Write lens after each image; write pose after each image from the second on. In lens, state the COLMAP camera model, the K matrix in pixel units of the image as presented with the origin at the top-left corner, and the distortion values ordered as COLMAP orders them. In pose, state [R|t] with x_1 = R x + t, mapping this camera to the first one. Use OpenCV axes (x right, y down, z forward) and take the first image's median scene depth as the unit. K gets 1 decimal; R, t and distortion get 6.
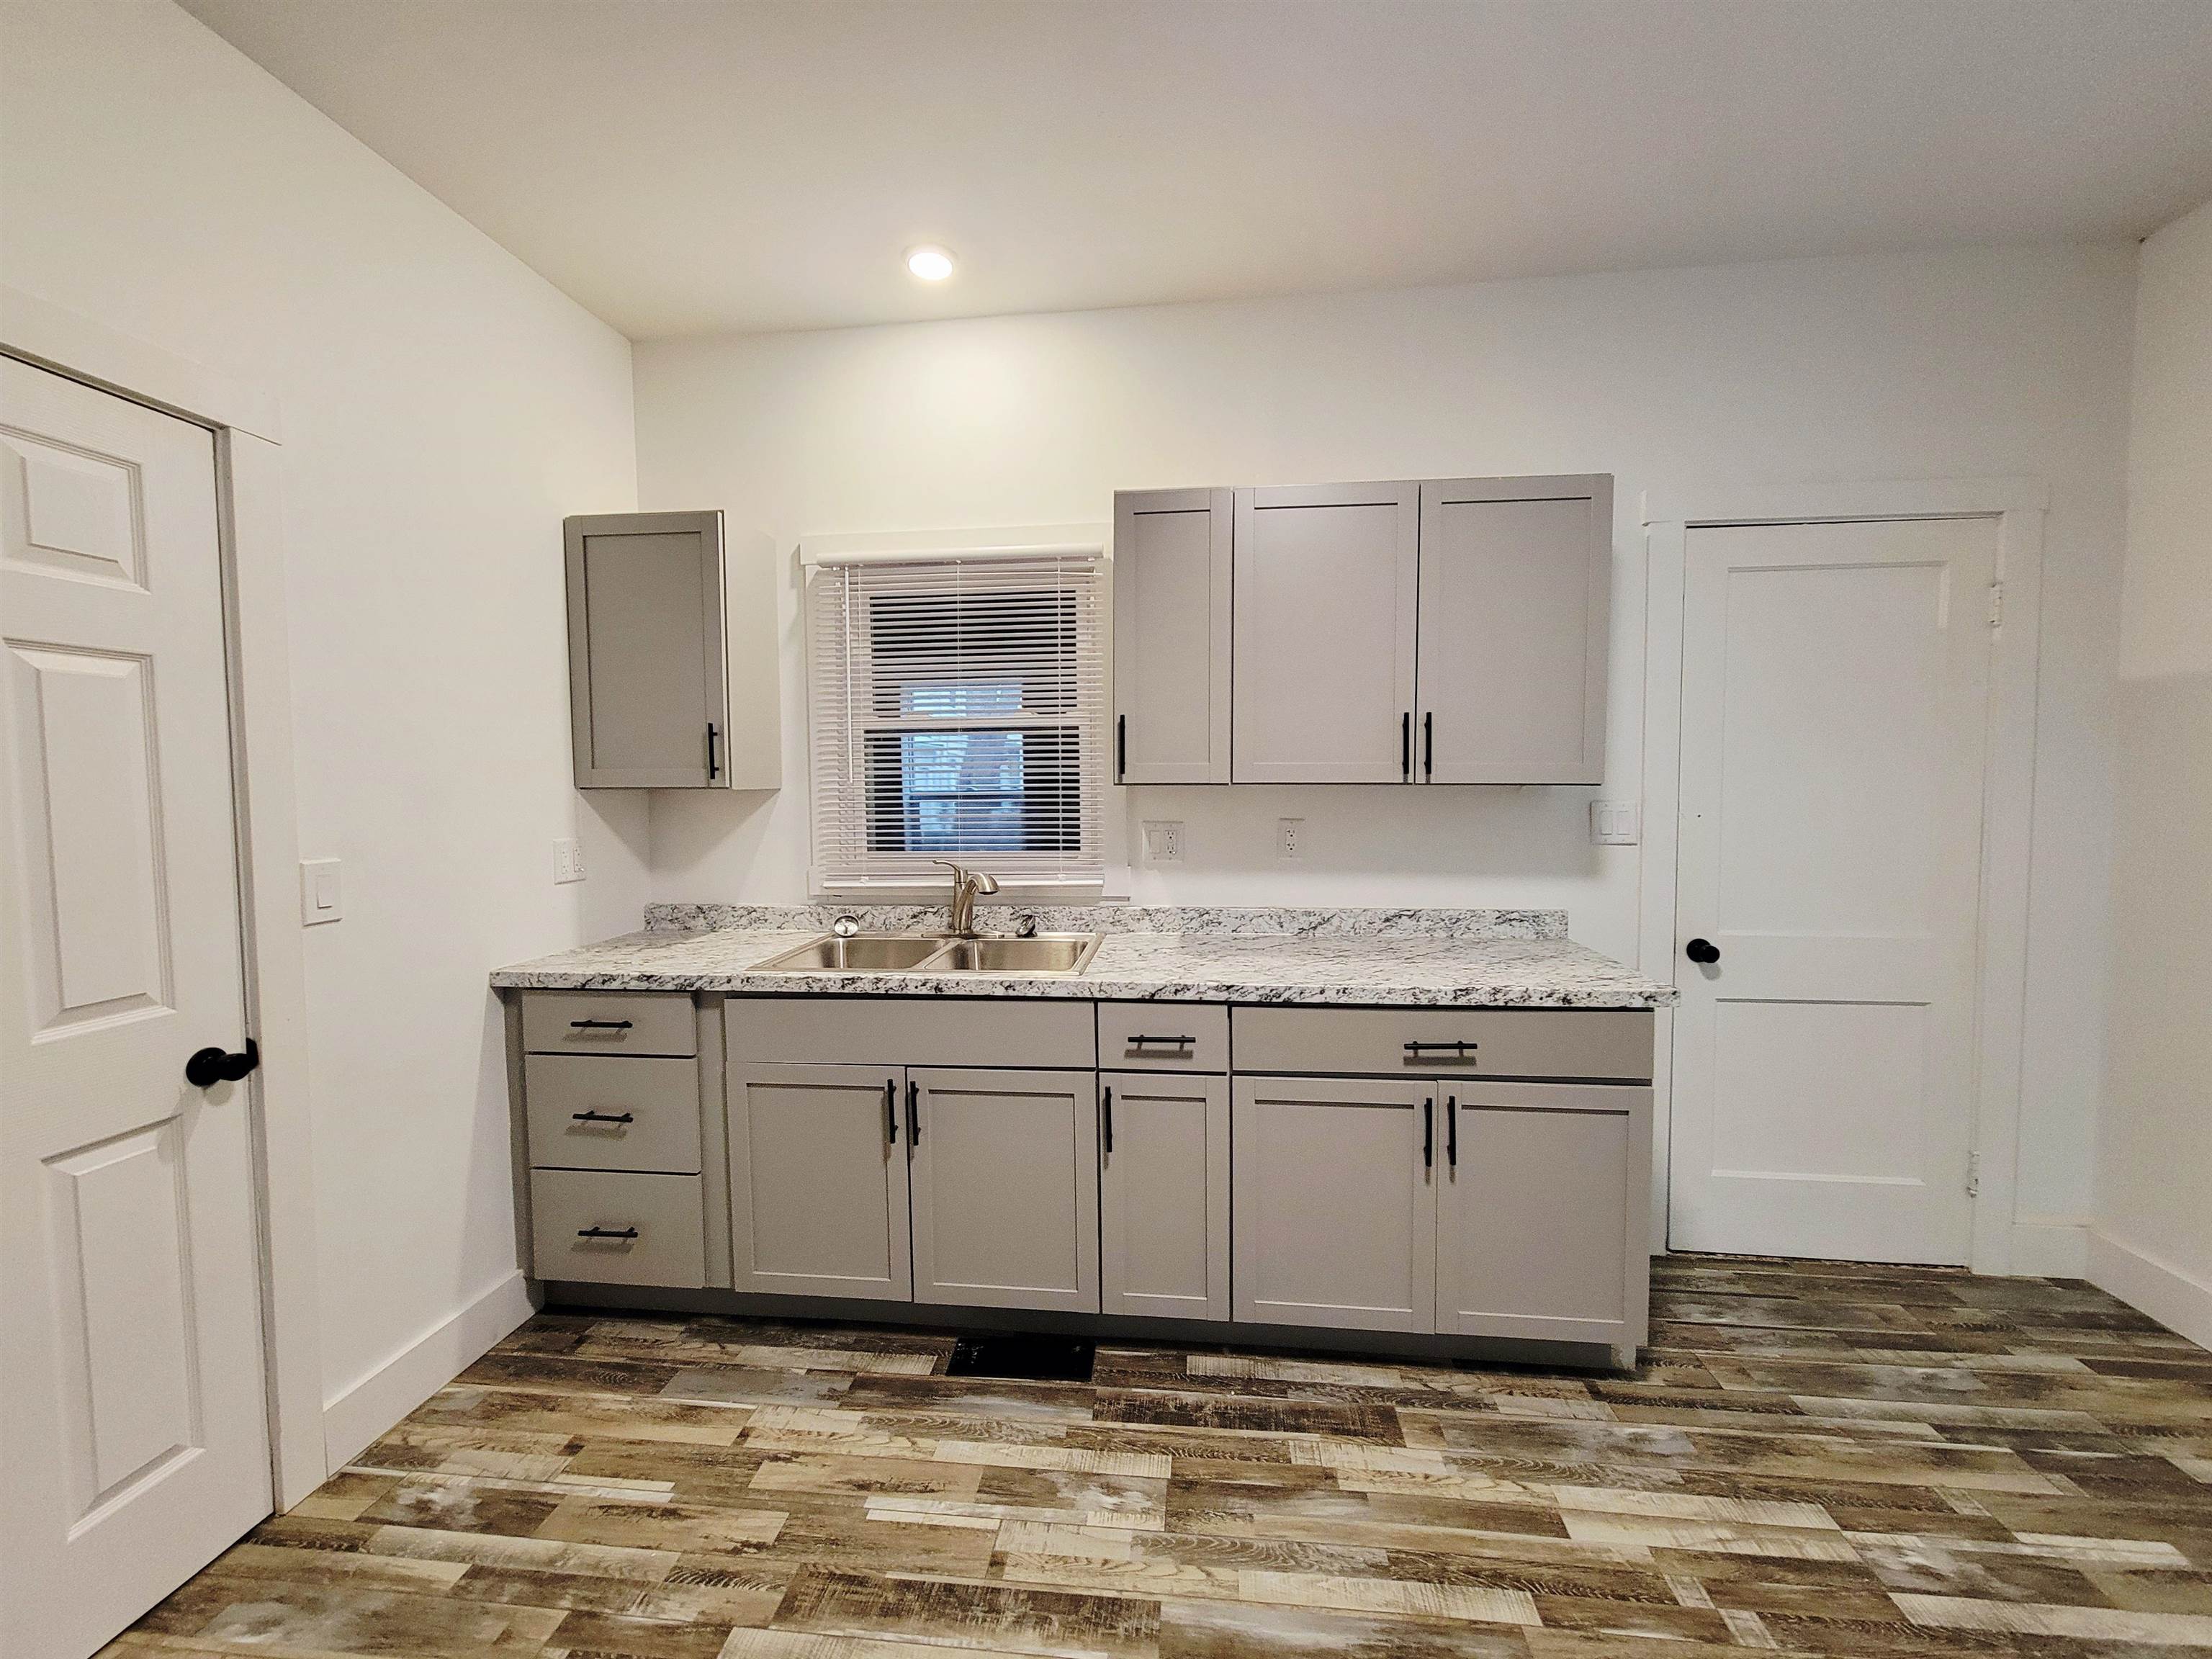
lens RADIAL K [[900.5, 0, 1101.6], [0, 900.5, 832.2], [0, 0, 1]] dist [0.001582, -0.001090]
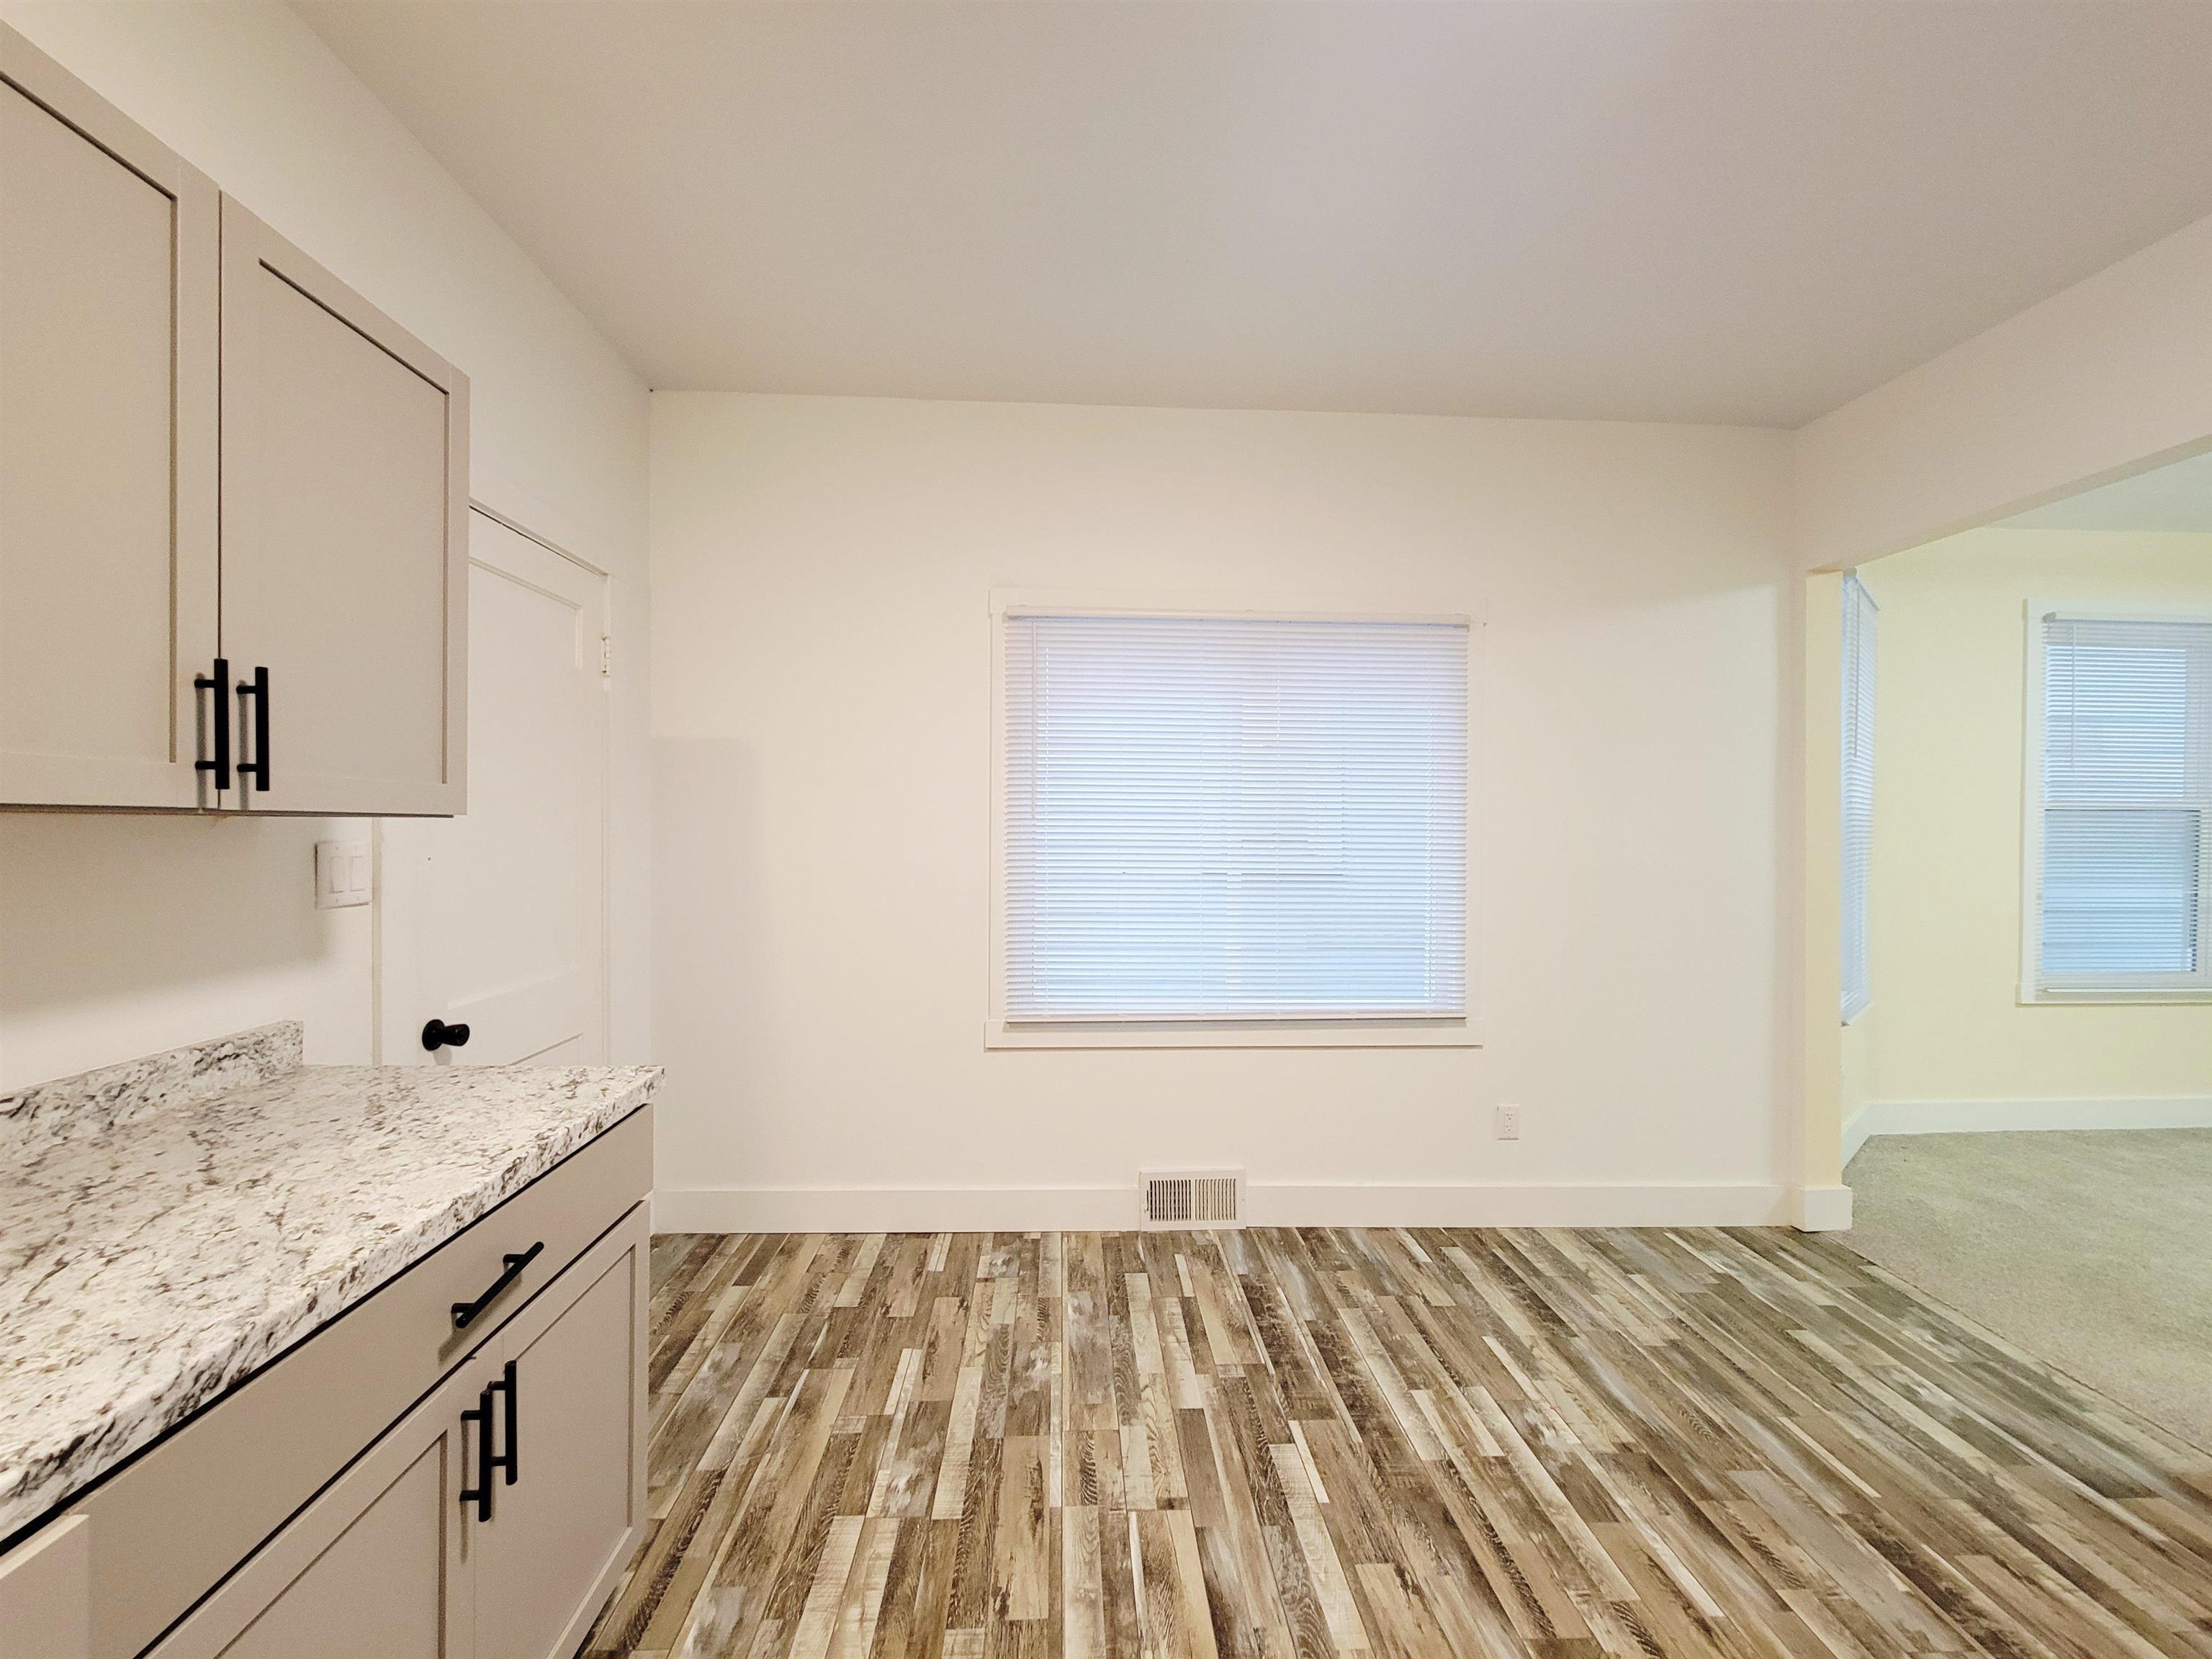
lens RADIAL K [[905.3, 0, 1106.0], [0, 905.3, 829.5], [0, 0, 1]] dist [0.004518, 0.000250]
pose [[-0.158250, -0.004827, 0.987387, -0.230052], [0.046734, 0.998831, 0.012373, -0.031645], [-0.986293, 0.048103, -0.157839, 0.686480]]
